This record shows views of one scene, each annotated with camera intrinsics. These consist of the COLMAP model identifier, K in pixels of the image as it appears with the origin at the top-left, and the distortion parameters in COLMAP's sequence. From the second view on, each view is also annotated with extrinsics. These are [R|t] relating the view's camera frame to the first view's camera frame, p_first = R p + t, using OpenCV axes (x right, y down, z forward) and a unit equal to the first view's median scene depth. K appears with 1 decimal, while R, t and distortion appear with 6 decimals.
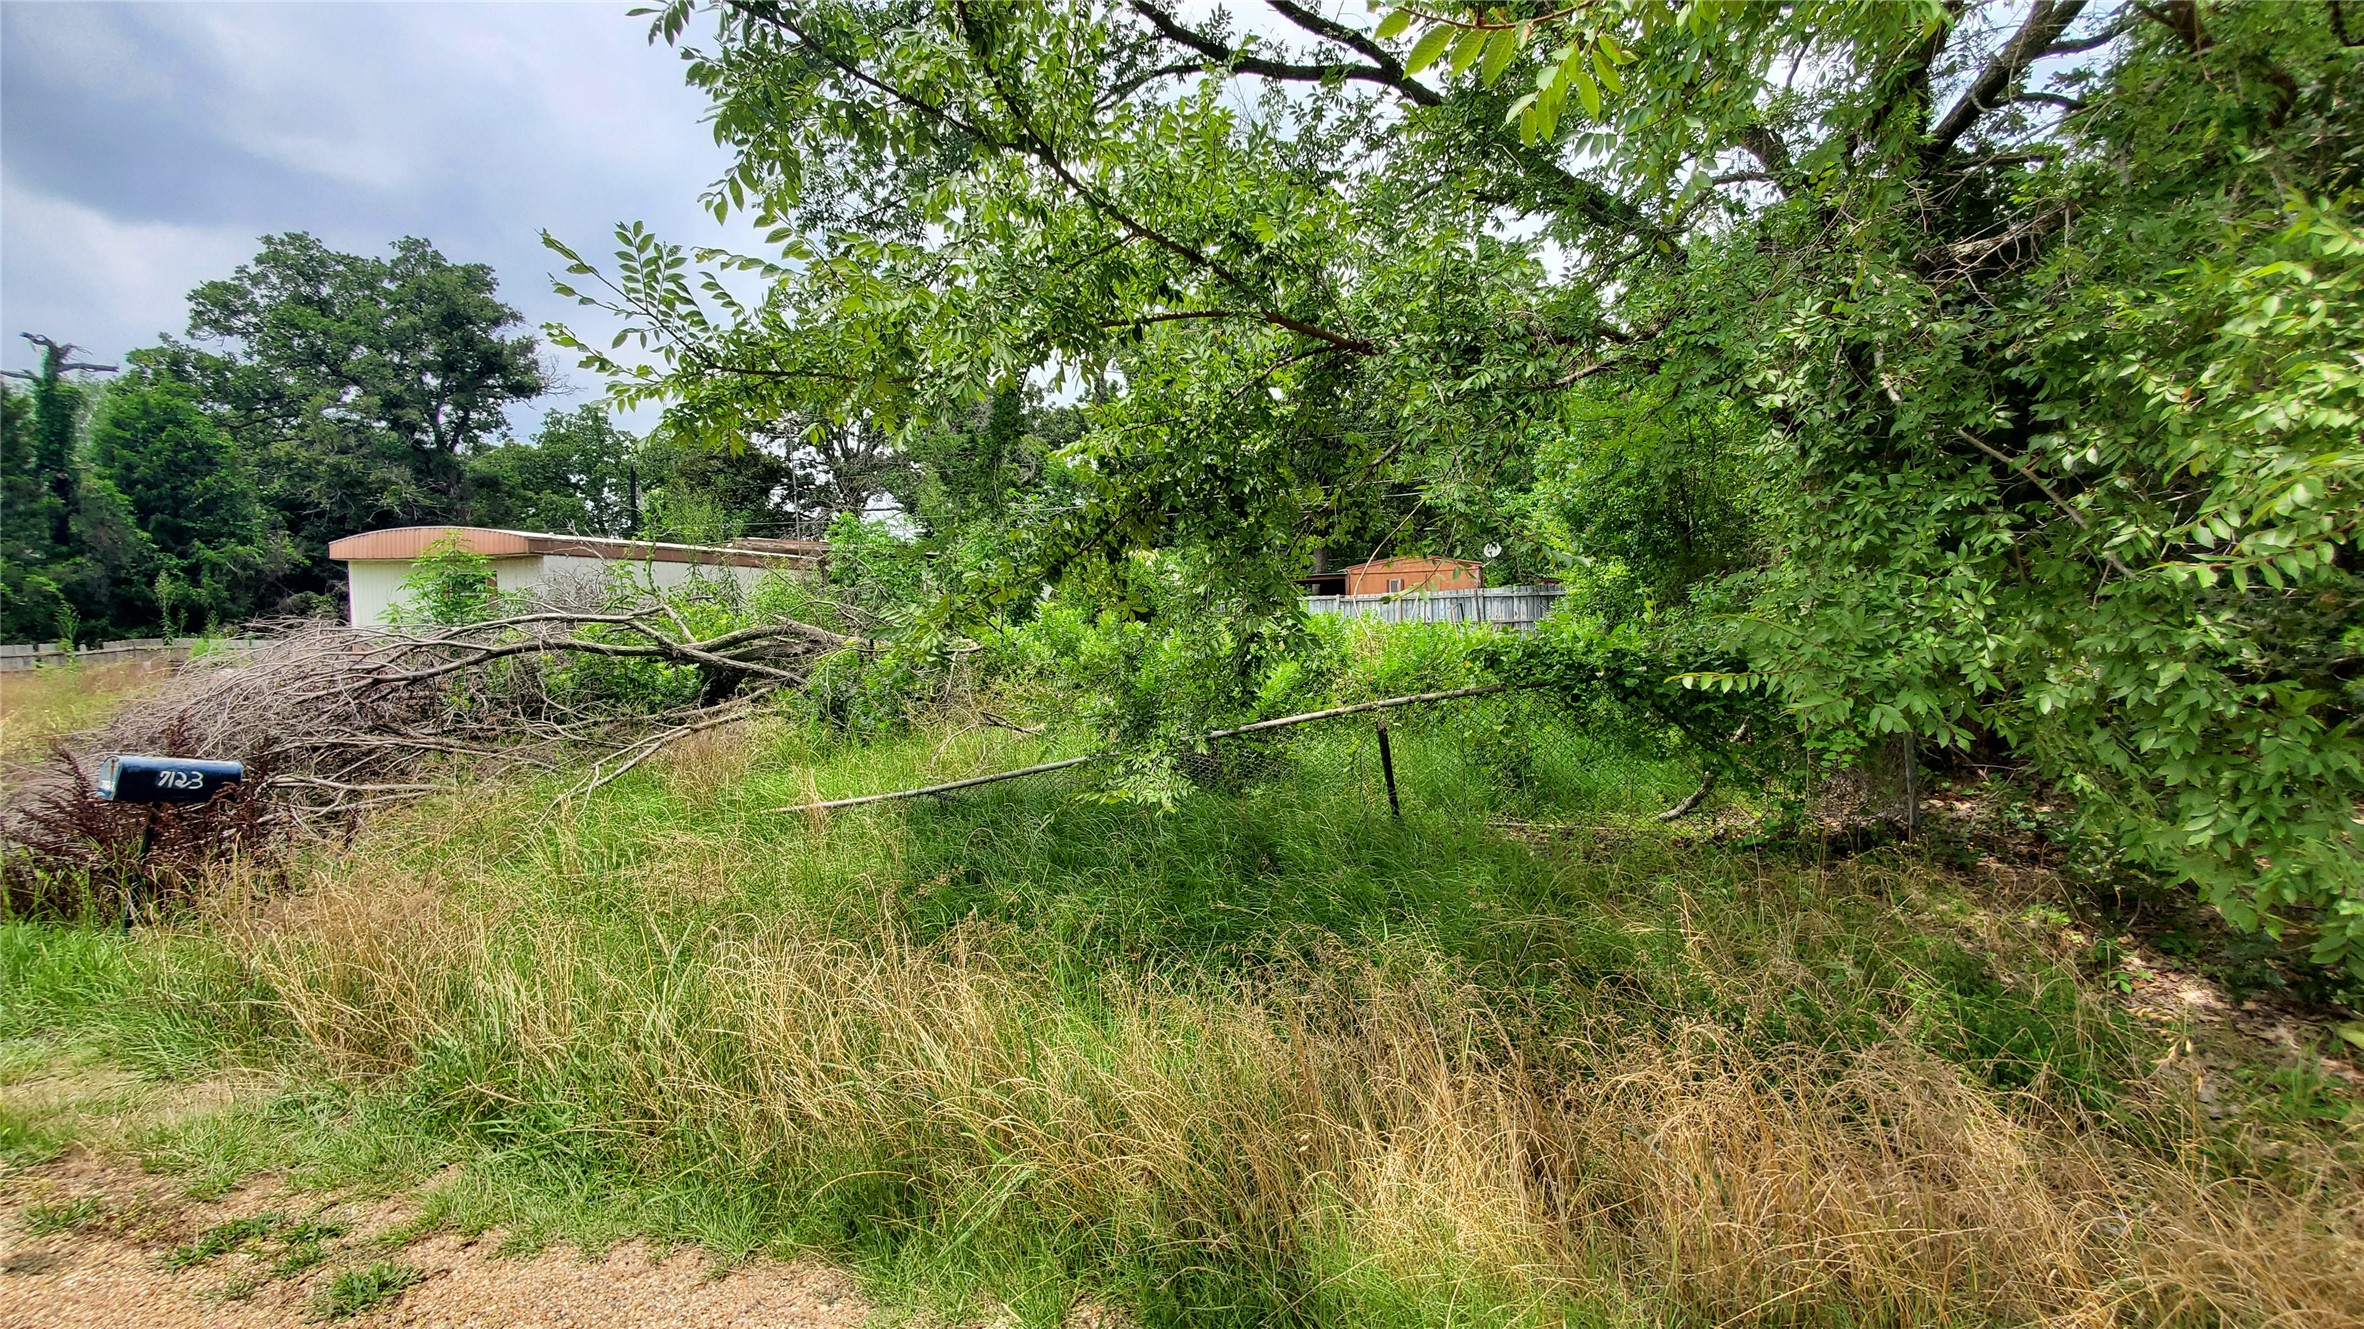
lens RADIAL K [[943.5, 0, 1182.7], [0, 943.5, 658.0], [0, 0, 1]] dist [0.009150, -0.004520]
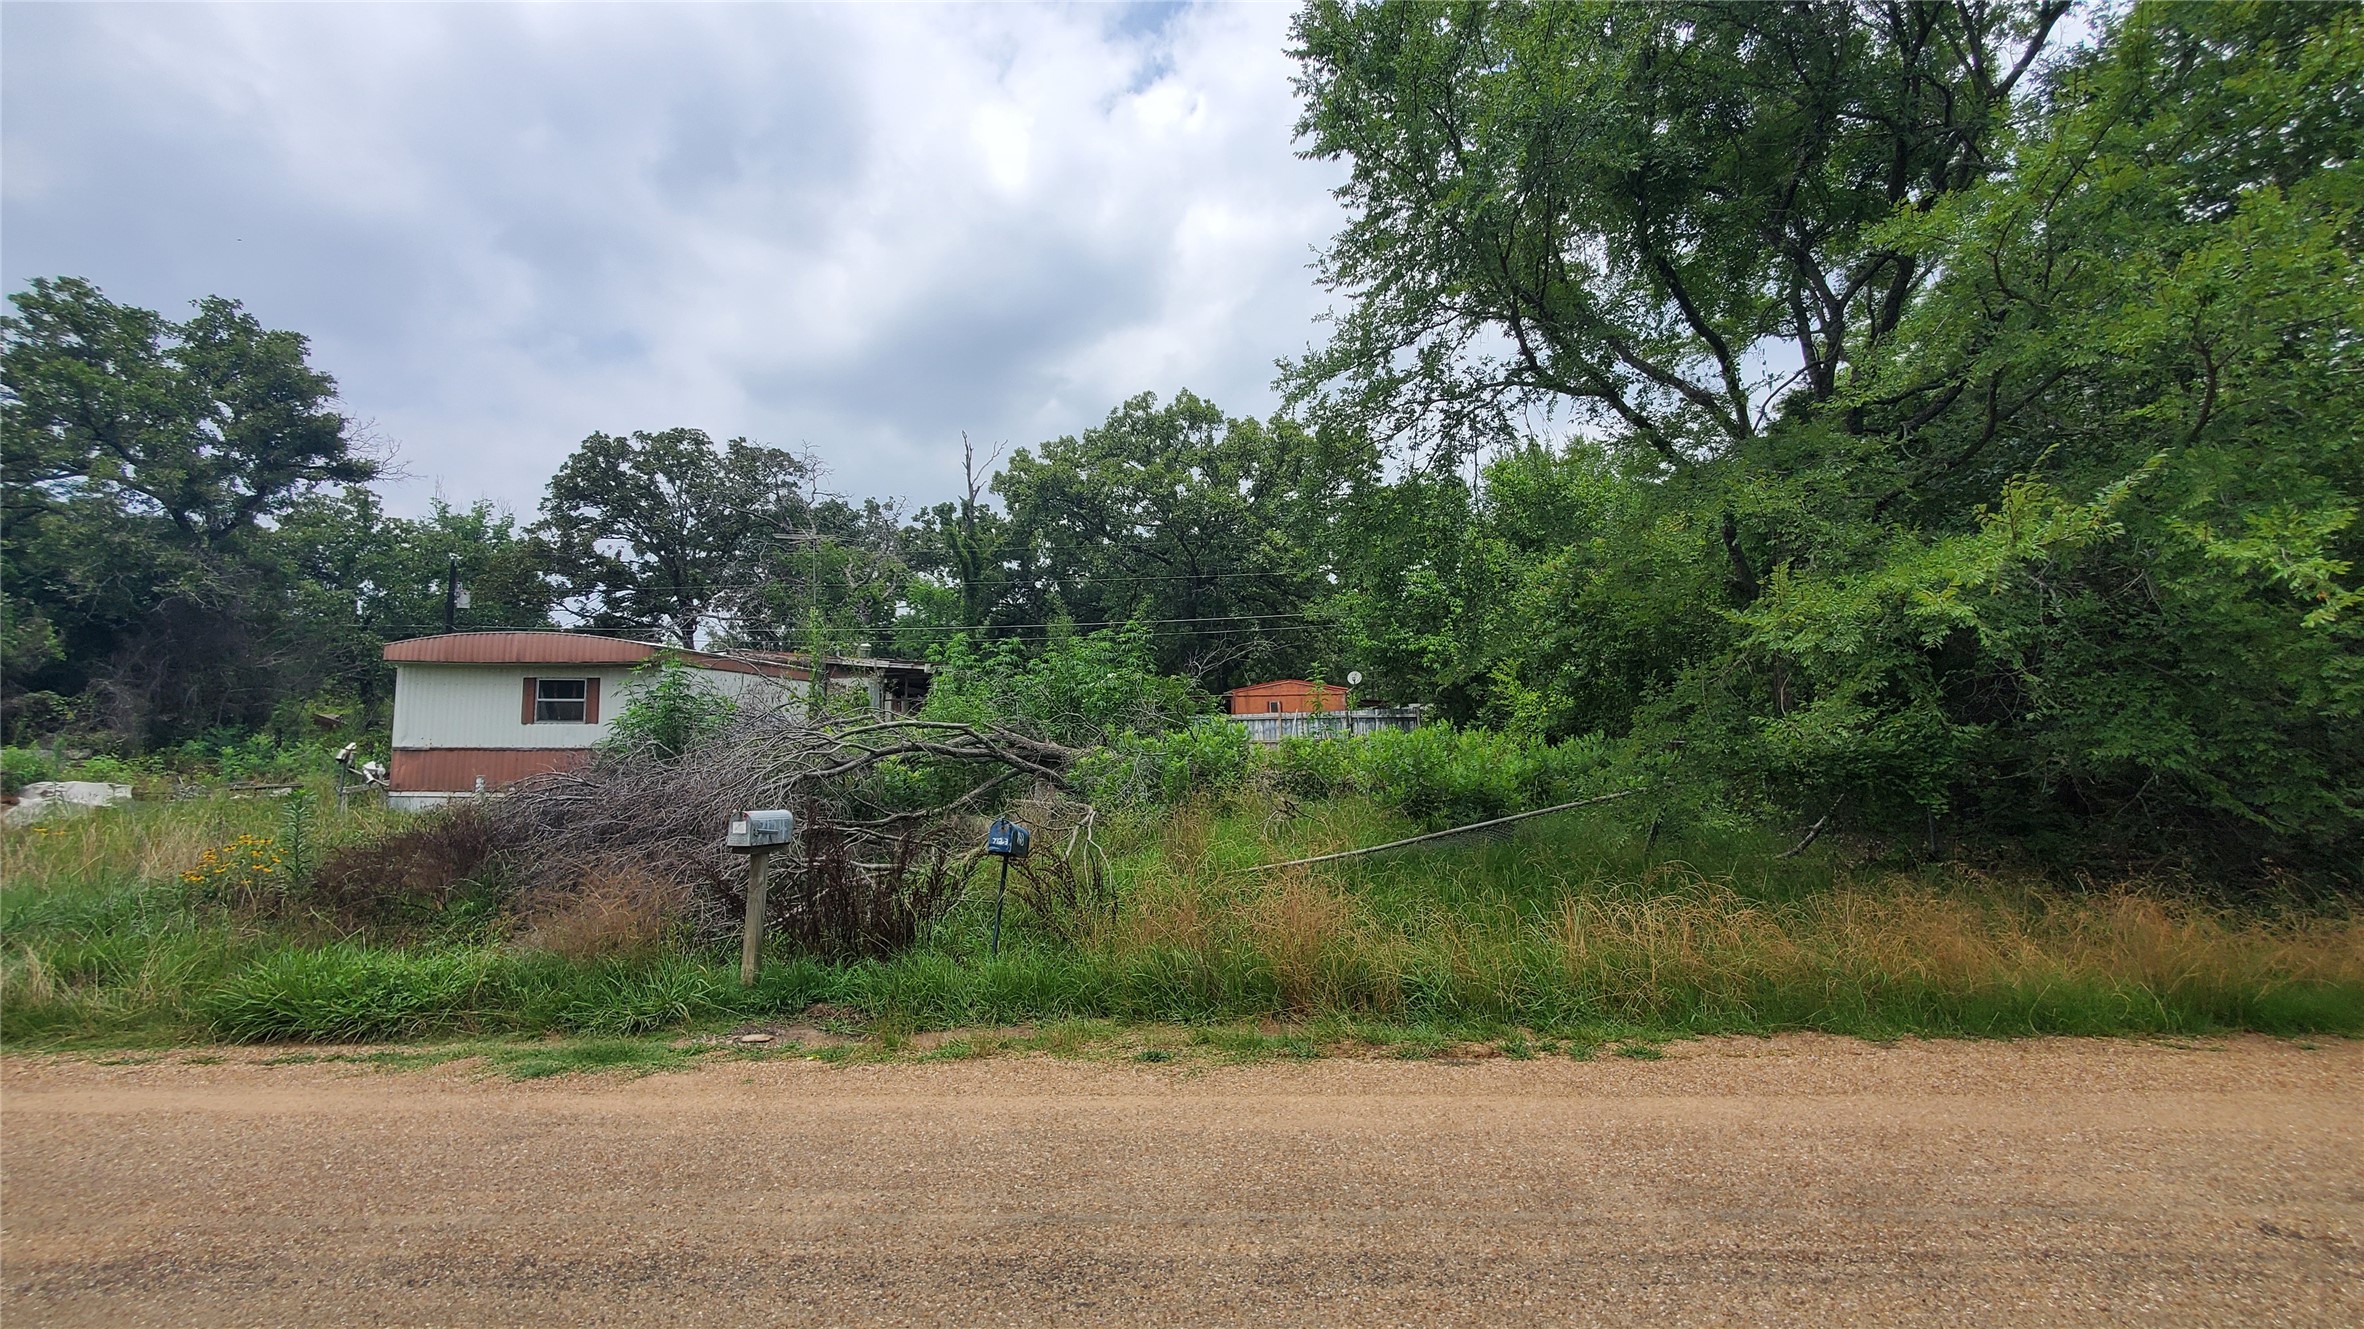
lens RADIAL K [[943.5, 0, 1182.7], [0, 943.5, 658.0], [0, 0, 1]] dist [0.009150, -0.004520]
pose [[0.962614, 0.031843, 0.269000, -0.197041], [0.002086, 0.992166, -0.124911, 0.006629], [-0.270870, 0.120802, 0.955006, -0.063888]]
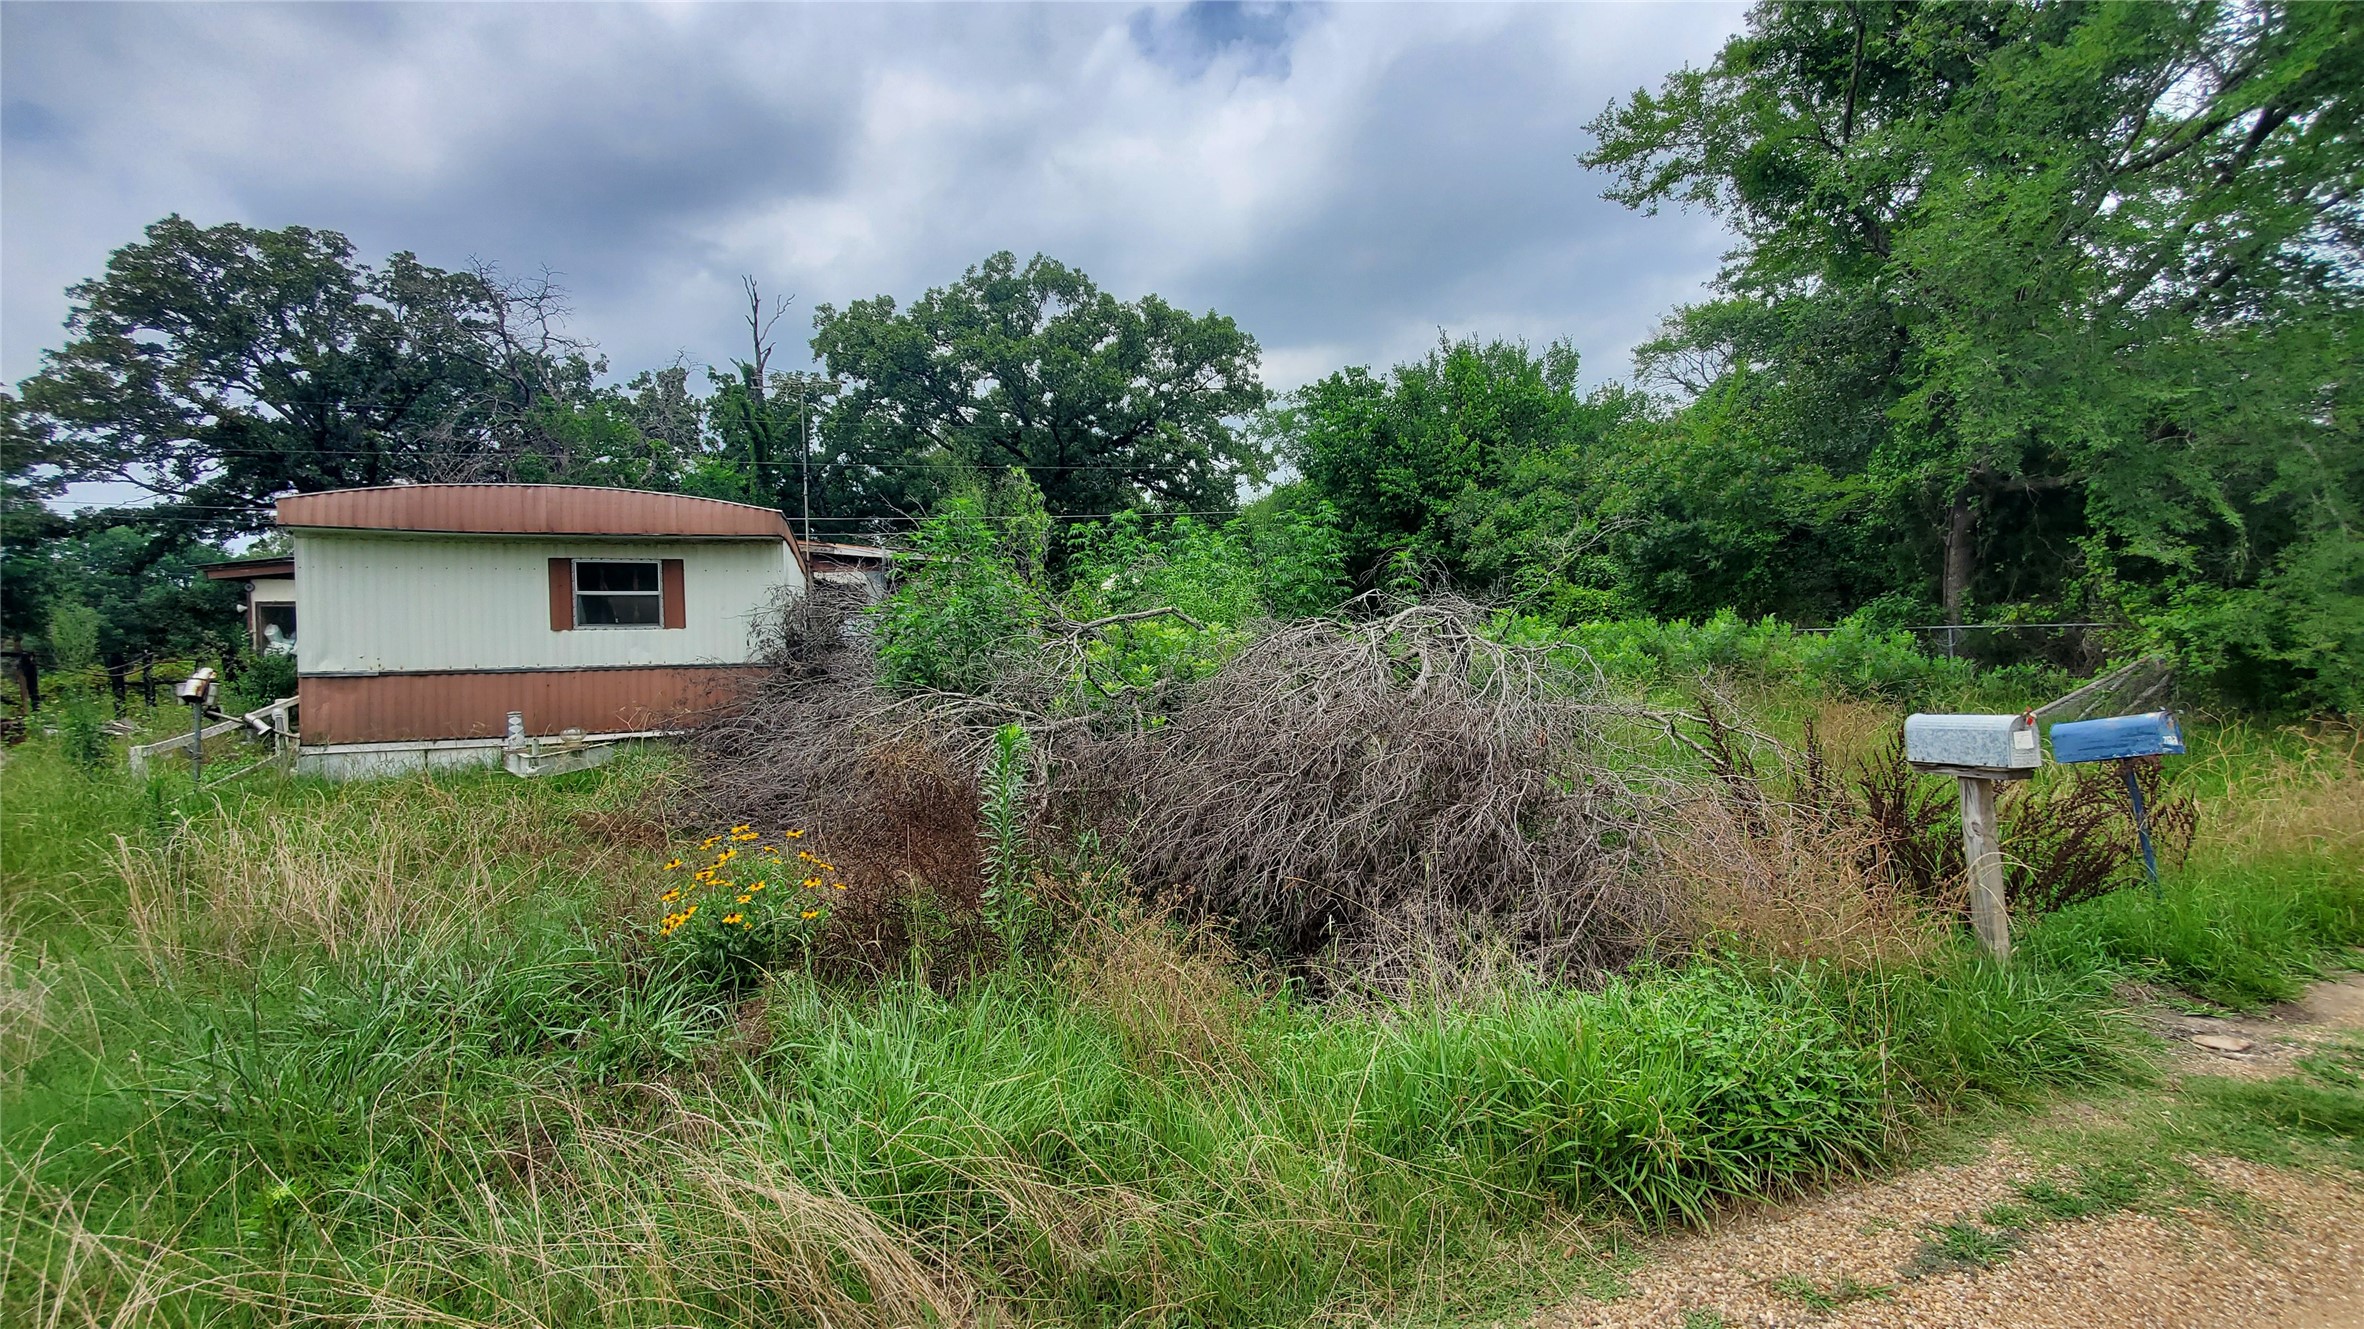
lens RADIAL K [[943.5, 0, 1182.7], [0, 943.5, 658.0], [0, 0, 1]] dist [0.009150, -0.004520]
pose [[0.809236, -0.018831, 0.587182, -0.410176], [0.040457, 0.998900, -0.023722, 0.003594], [-0.586089, 0.042952, 0.809107, 0.125649]]
